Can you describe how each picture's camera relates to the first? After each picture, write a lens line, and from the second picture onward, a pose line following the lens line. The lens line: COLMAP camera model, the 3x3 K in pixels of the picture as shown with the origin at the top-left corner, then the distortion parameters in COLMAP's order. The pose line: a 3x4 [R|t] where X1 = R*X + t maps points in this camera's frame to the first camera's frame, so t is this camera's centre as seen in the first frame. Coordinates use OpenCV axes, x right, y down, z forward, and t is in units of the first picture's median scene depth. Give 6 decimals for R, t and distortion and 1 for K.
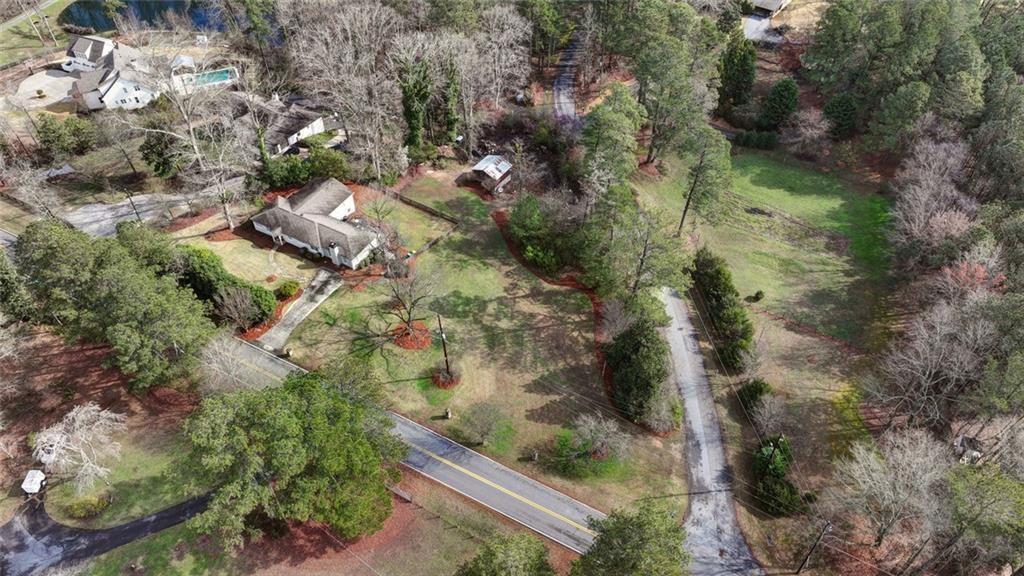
lens RADIAL K [[728.2, 0, 511.8], [0, 728.2, 286.8], [0, 0, 1]] dist [0.003512, 0.011624]
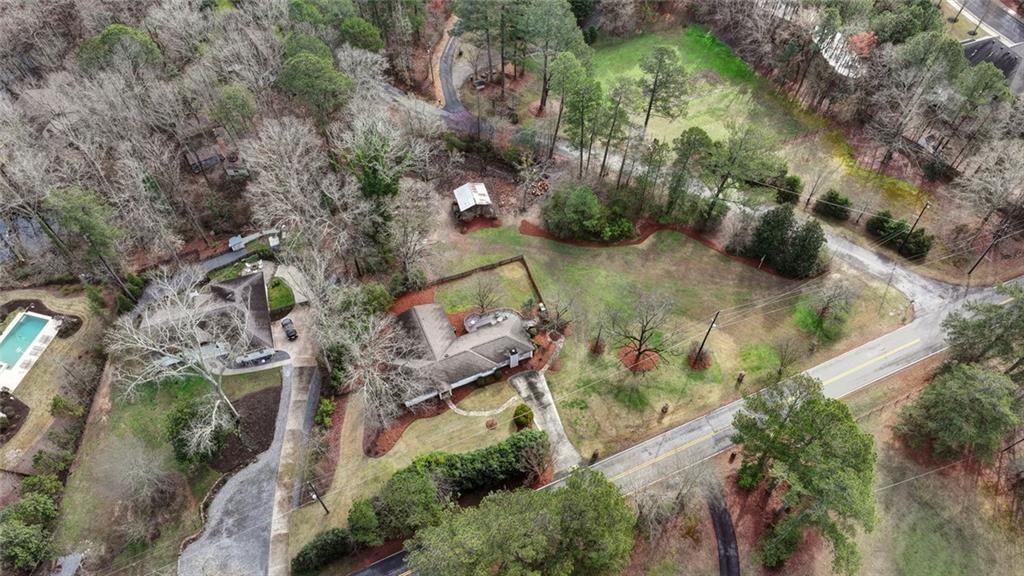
lens RADIAL K [[728.2, 0, 517.2], [0, 728.2, 284.2], [0, 0, 1]] dist [0.003512, 0.011624]
pose [[0.606739, -0.647694, 0.460826, -0.595058], [0.575393, 0.757841, 0.307571, -0.393814], [-0.548445, 0.078541, 0.832490, 0.194852]]
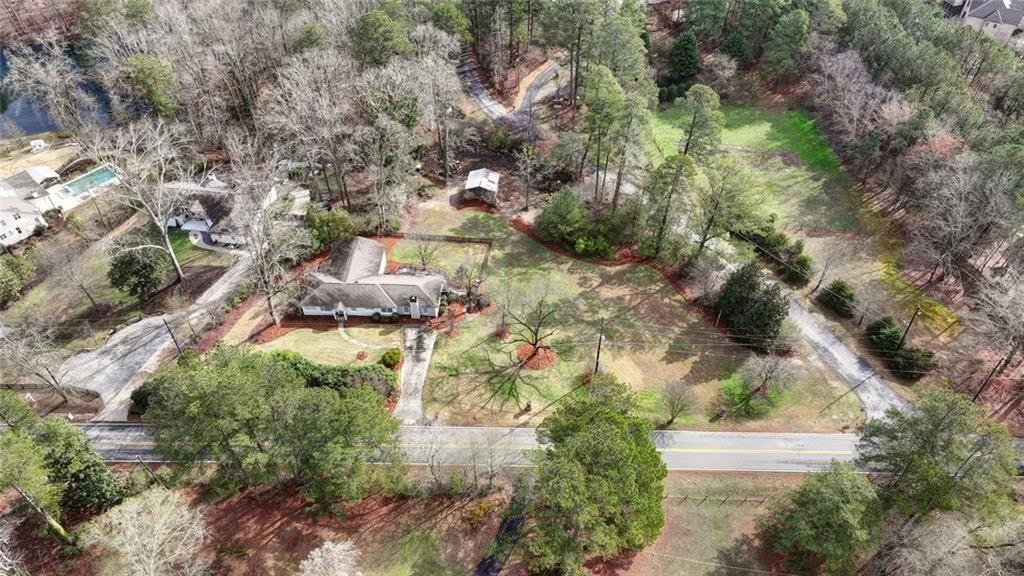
lens RADIAL K [[728.2, 0, 515.6], [0, 728.2, 286.5], [0, 0, 1]] dist [0.003512, 0.011624]
pose [[0.892459, -0.325826, 0.312016, -0.399956], [0.326740, 0.943741, 0.050936, -0.074247], [-0.311059, 0.056490, 0.948710, 0.053923]]
